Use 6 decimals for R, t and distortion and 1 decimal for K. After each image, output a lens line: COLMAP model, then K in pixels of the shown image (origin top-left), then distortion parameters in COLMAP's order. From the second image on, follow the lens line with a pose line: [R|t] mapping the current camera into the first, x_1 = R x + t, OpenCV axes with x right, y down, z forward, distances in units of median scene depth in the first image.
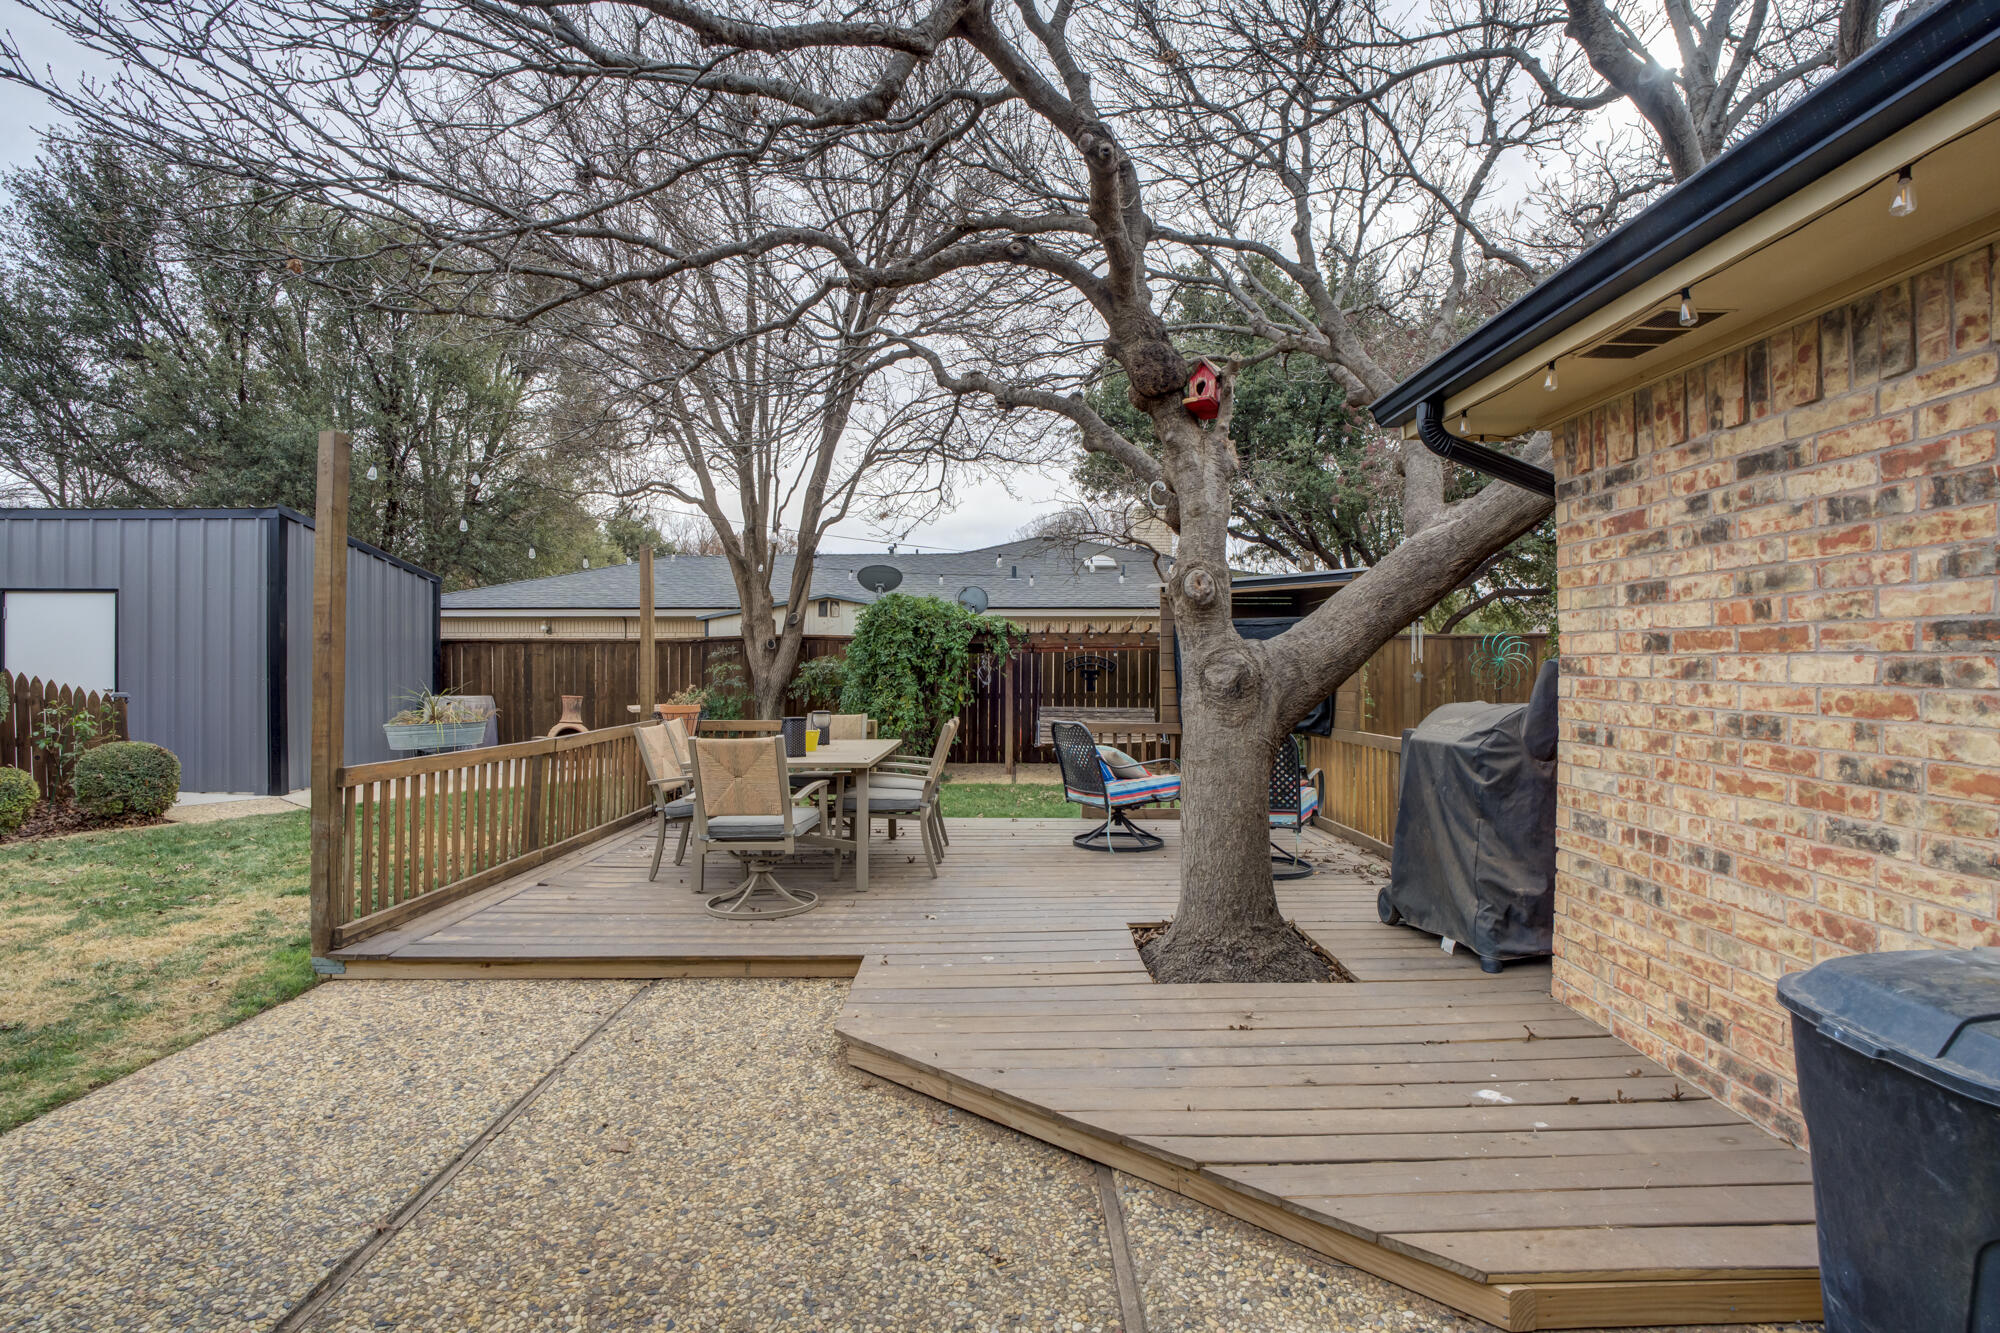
lens RADIAL K [[939.3, 0, 1004.9], [0, 939.3, 660.5], [0, 0, 1]] dist [-0.064759, 0.025591]
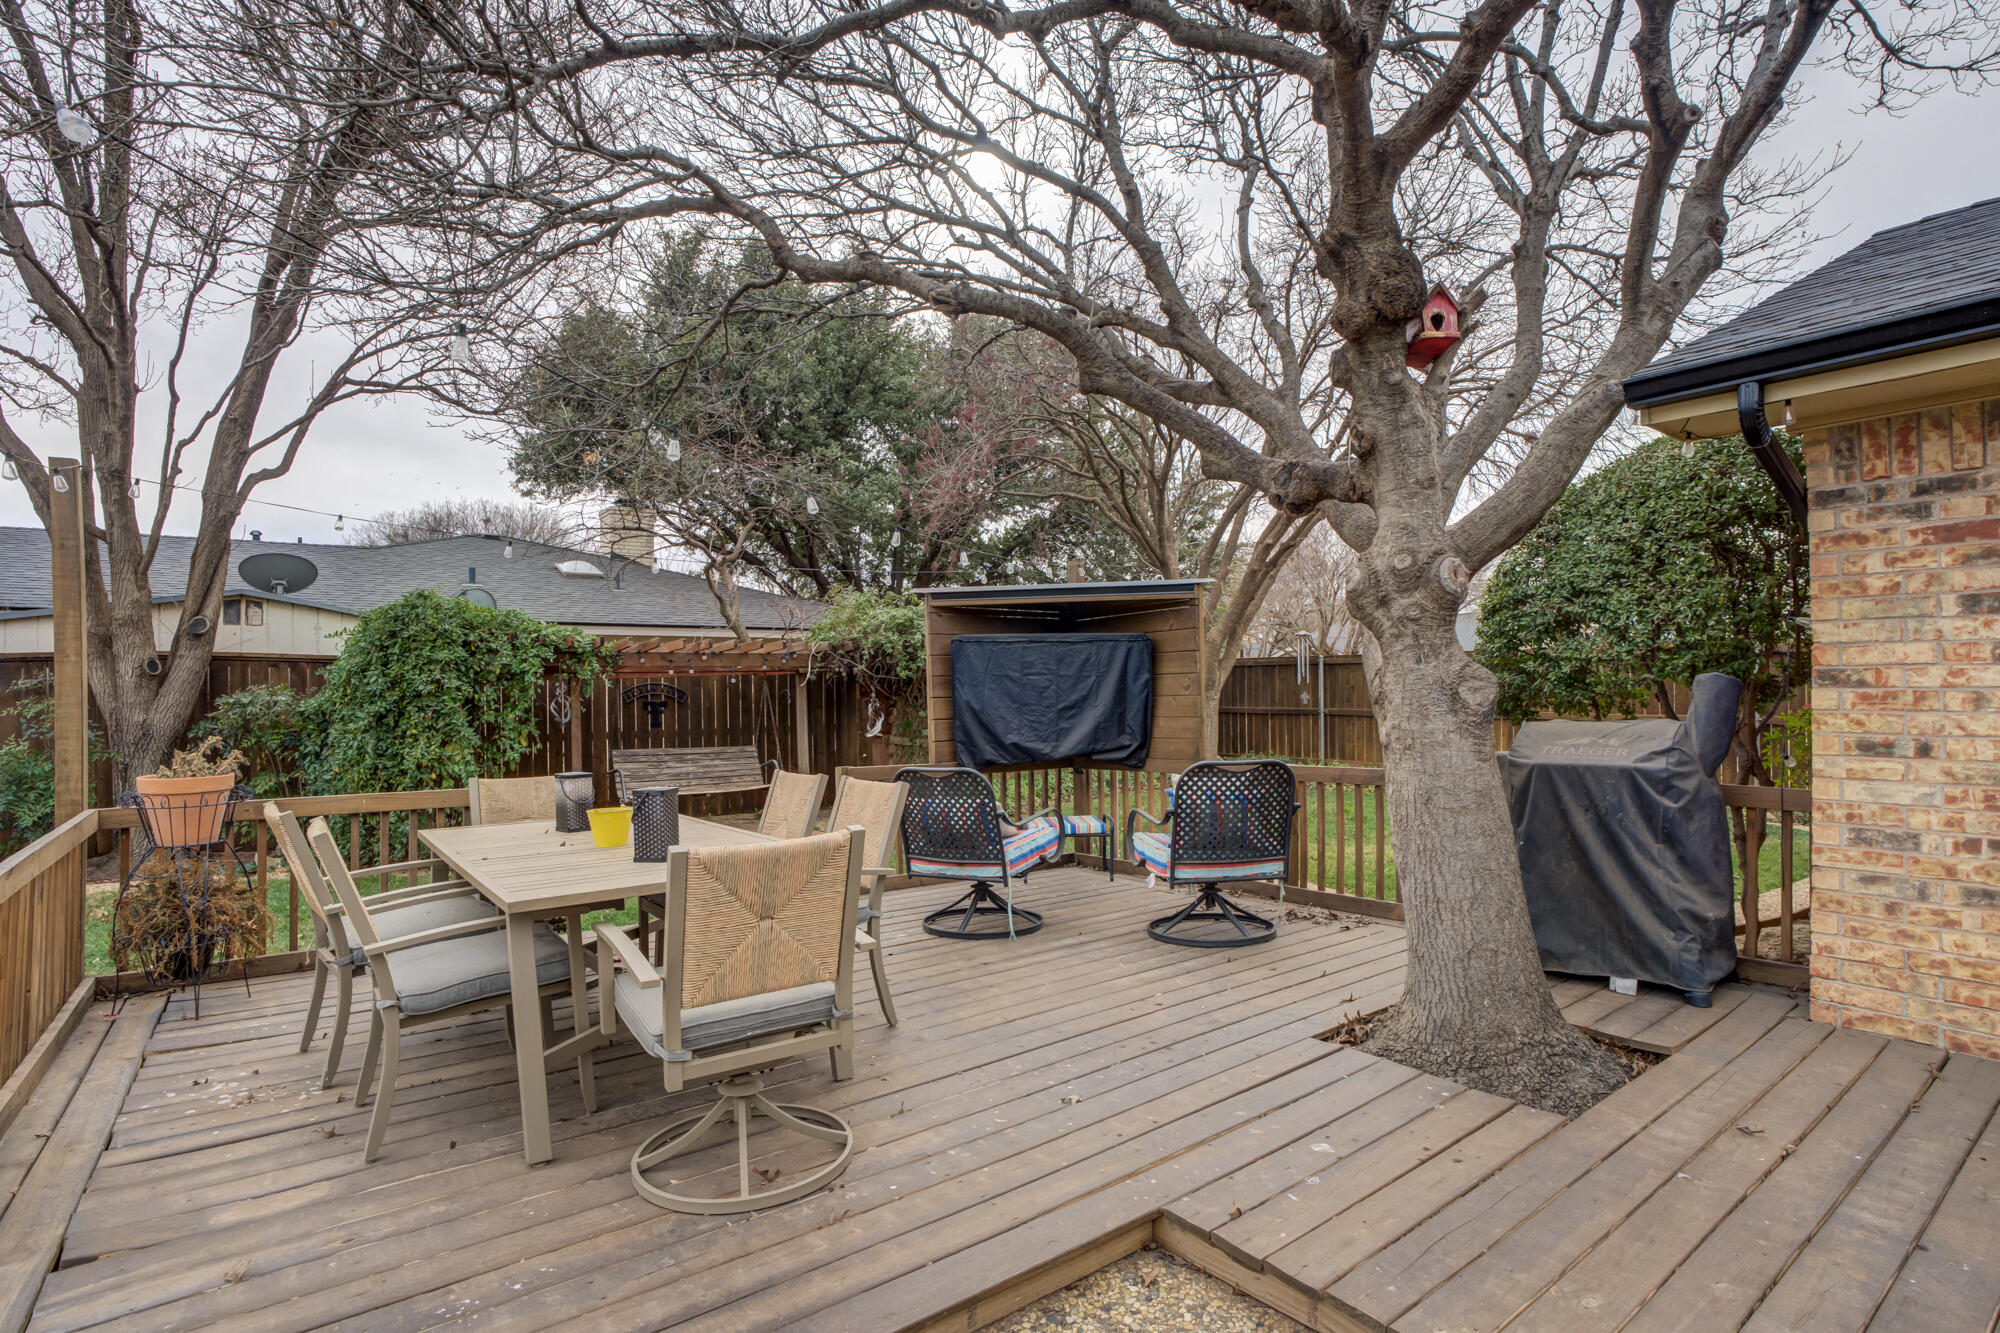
lens RADIAL K [[970.7, 0, 995.9], [0, 970.7, 685.8], [0, 0, 1]] dist [-0.057997, 0.017715]
pose [[0.801142, -0.007593, 0.598426, -0.200488], [0.010472, 0.999944, -0.001332, 0.001851], [-0.598382, 0.007334, 0.801177, 0.213939]]
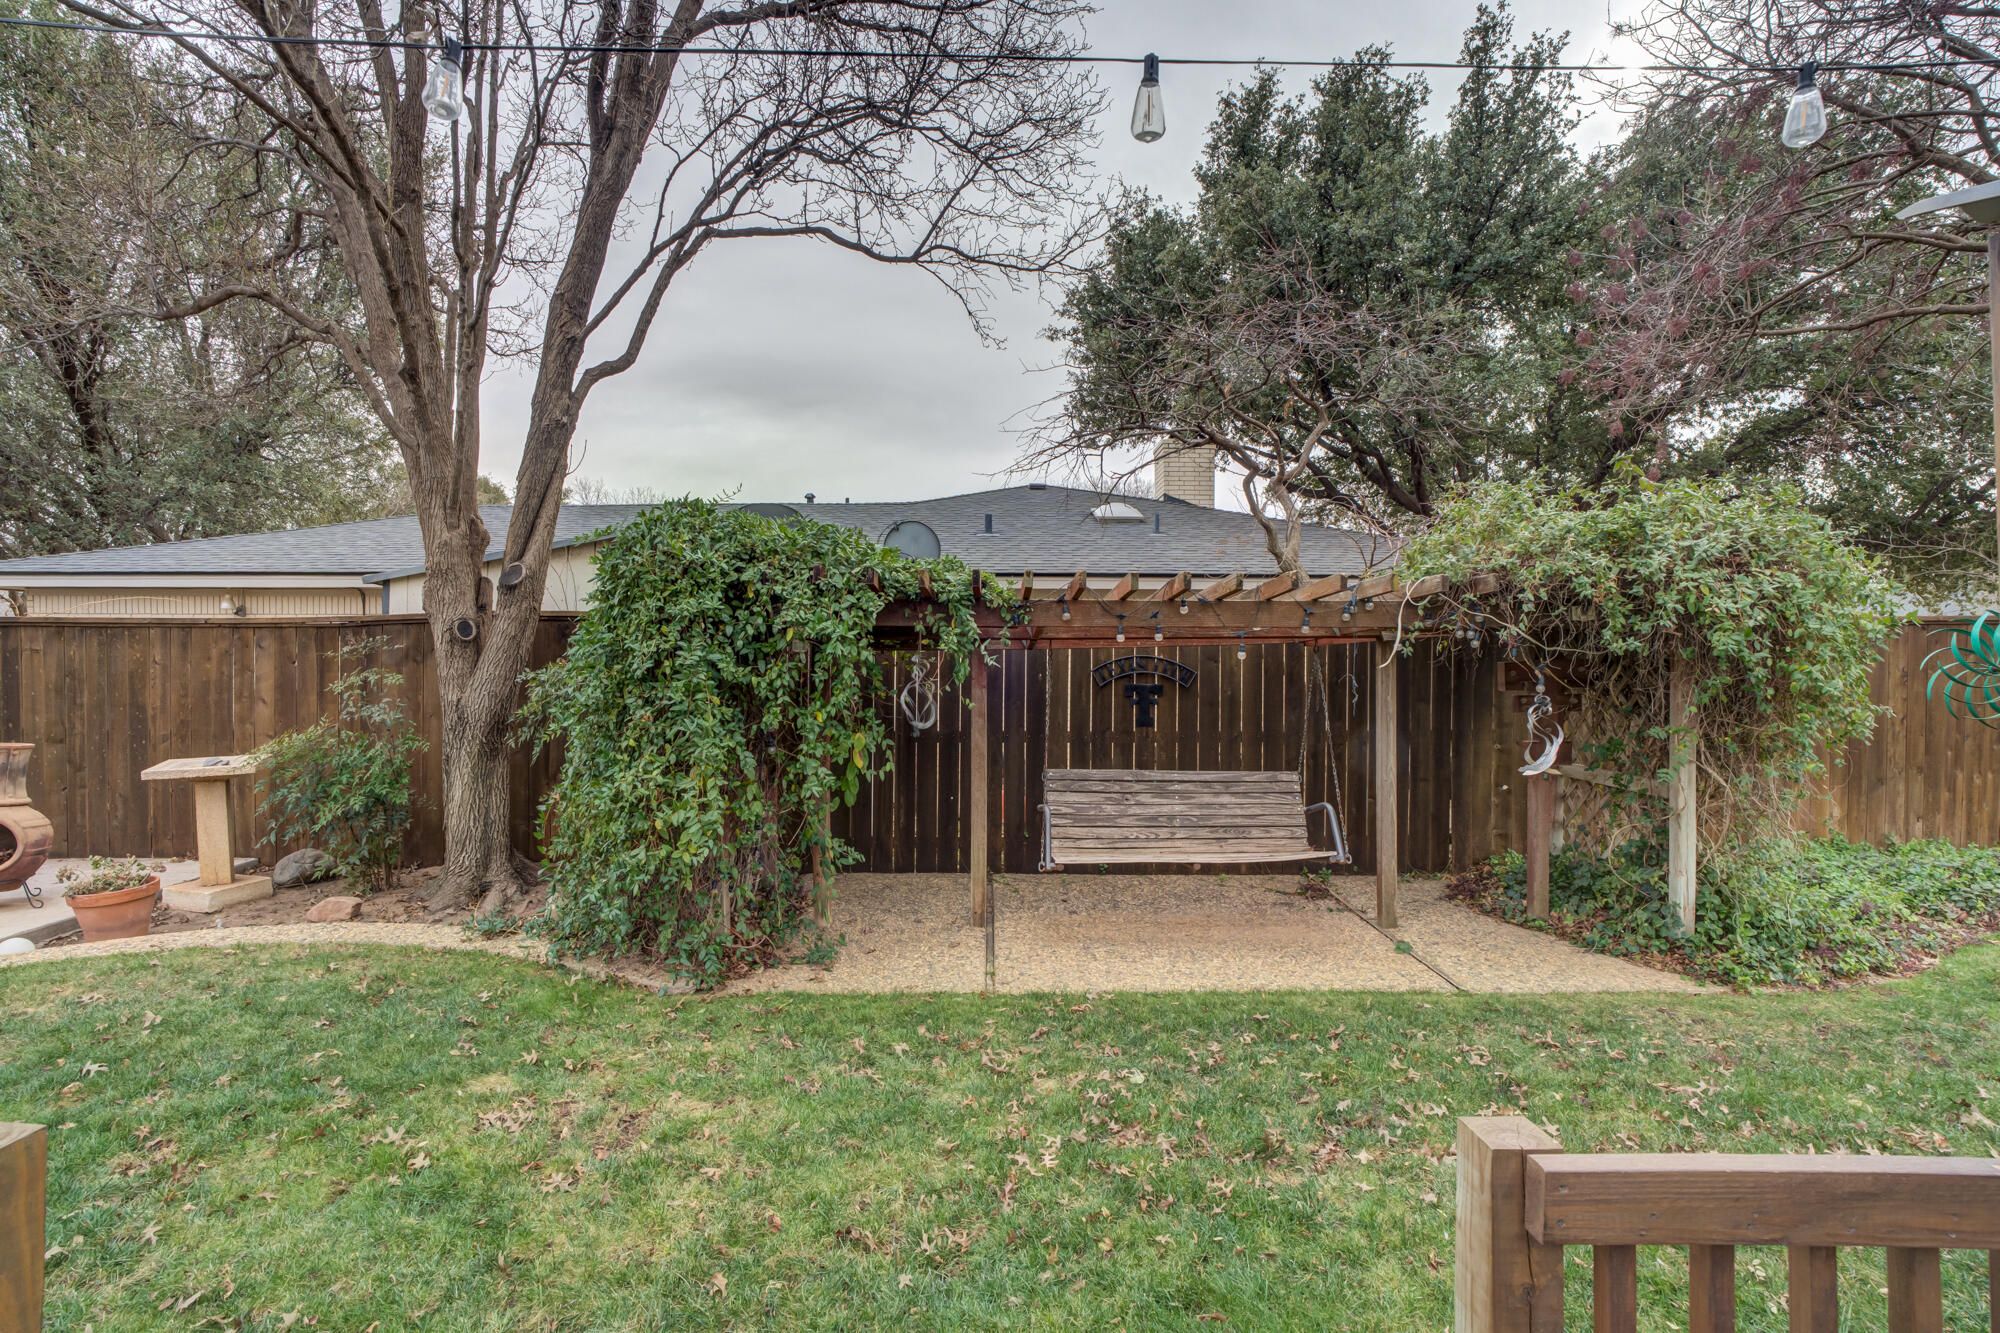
lens RADIAL K [[939.3, 0, 1004.9], [0, 939.3, 660.5], [0, 0, 1]] dist [-0.064759, 0.025591]
pose [[0.999548, 0.002600, 0.029939, 0.003487], [-0.002778, 0.999979, 0.005927, -0.006035], [-0.029923, -0.006008, 0.999534, 0.613808]]
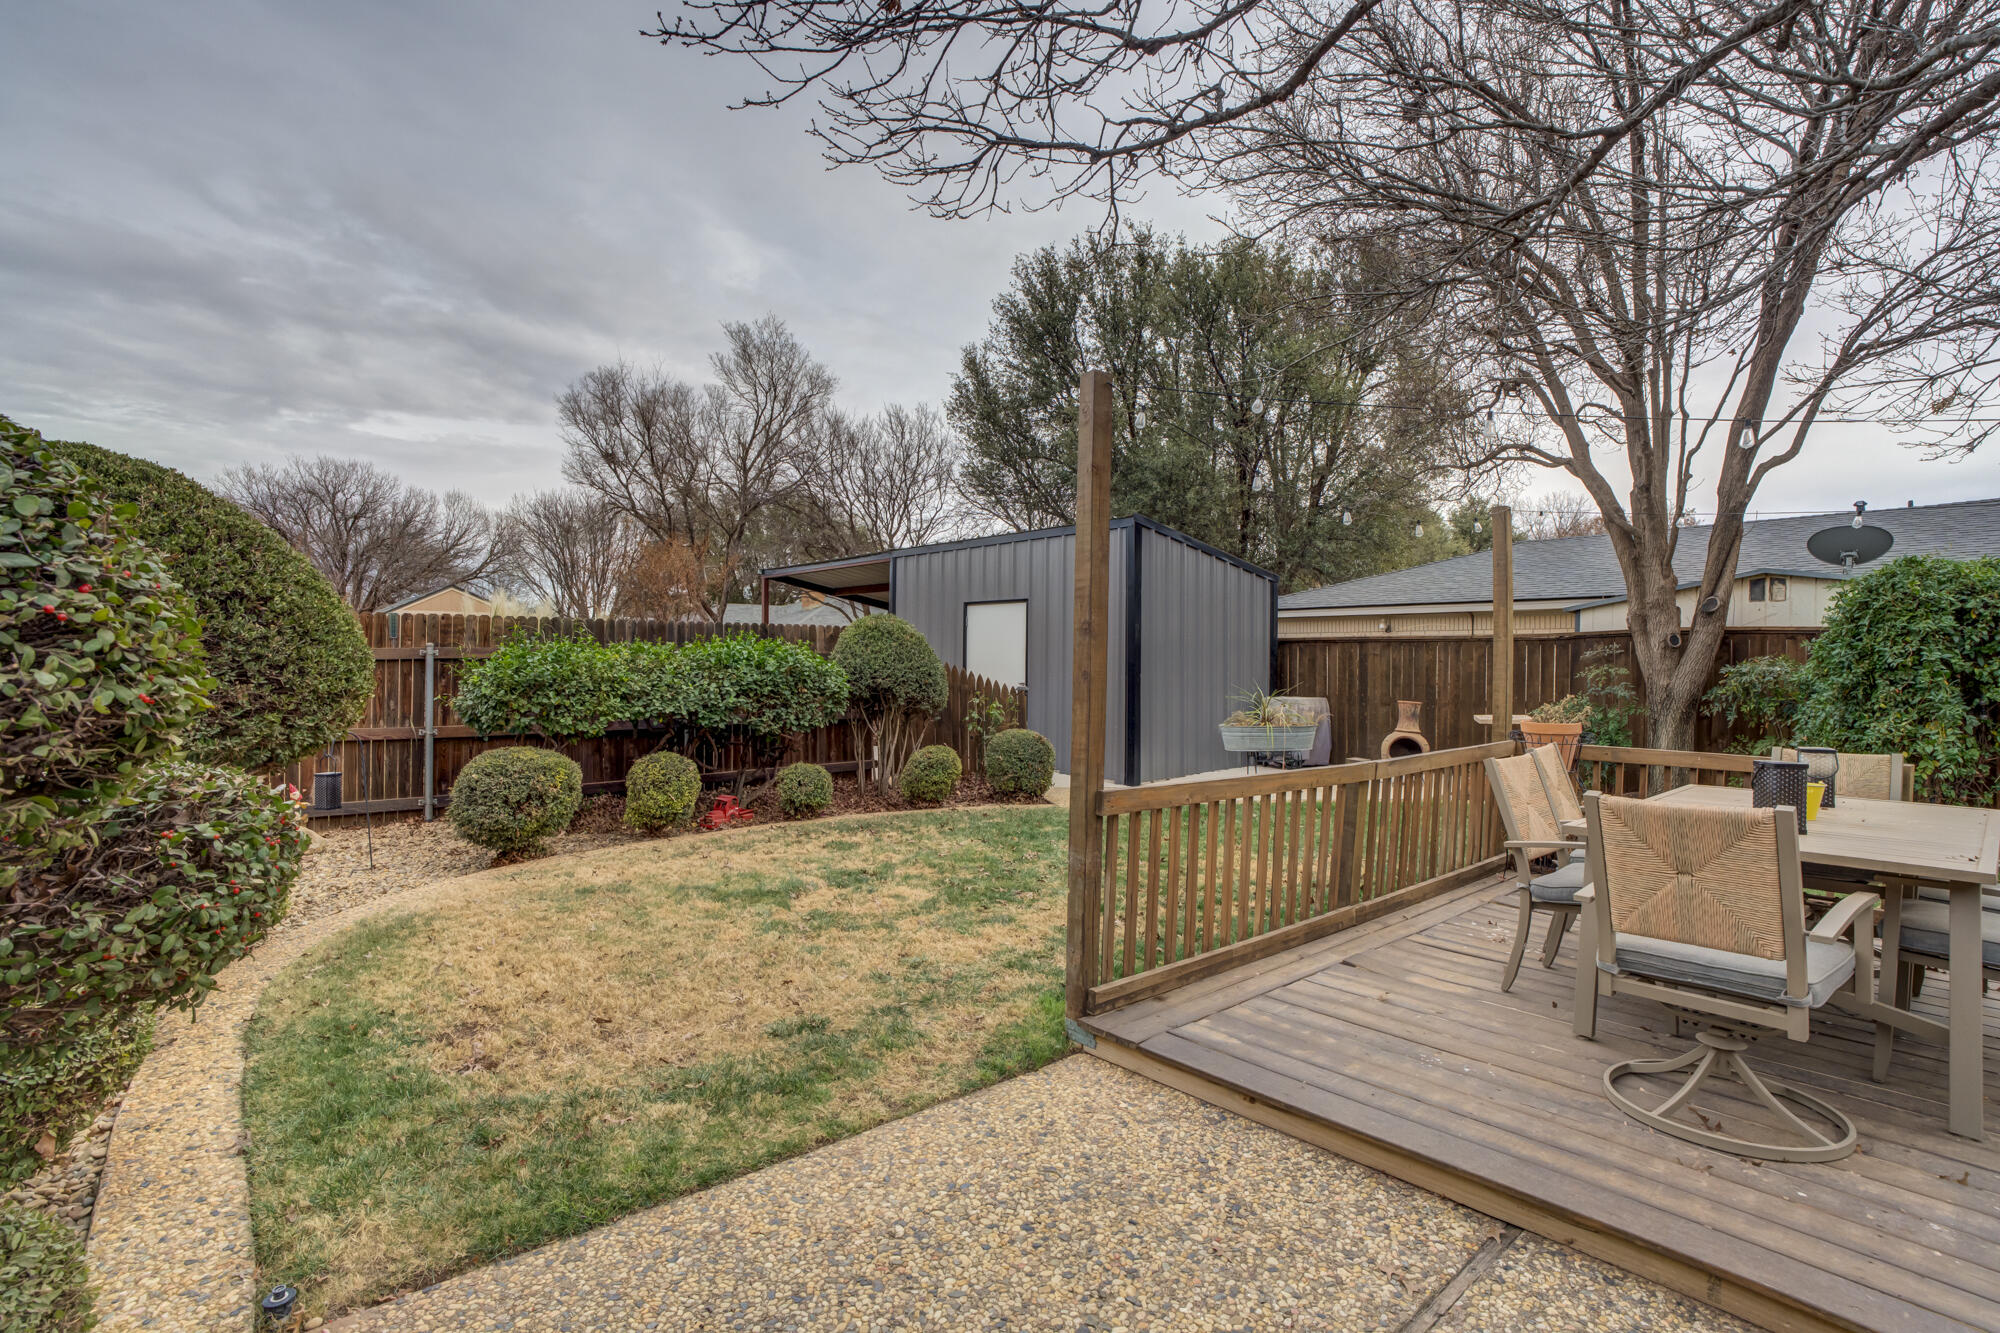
lens RADIAL K [[939.3, 0, 1004.9], [0, 939.3, 660.5], [0, 0, 1]] dist [-0.064759, 0.025591]
pose [[0.655736, 0.004079, -0.754980, -0.059707], [-0.005736, 0.999983, 0.000420, 0.001450], [0.754969, 0.004055, 0.655748, 0.147239]]
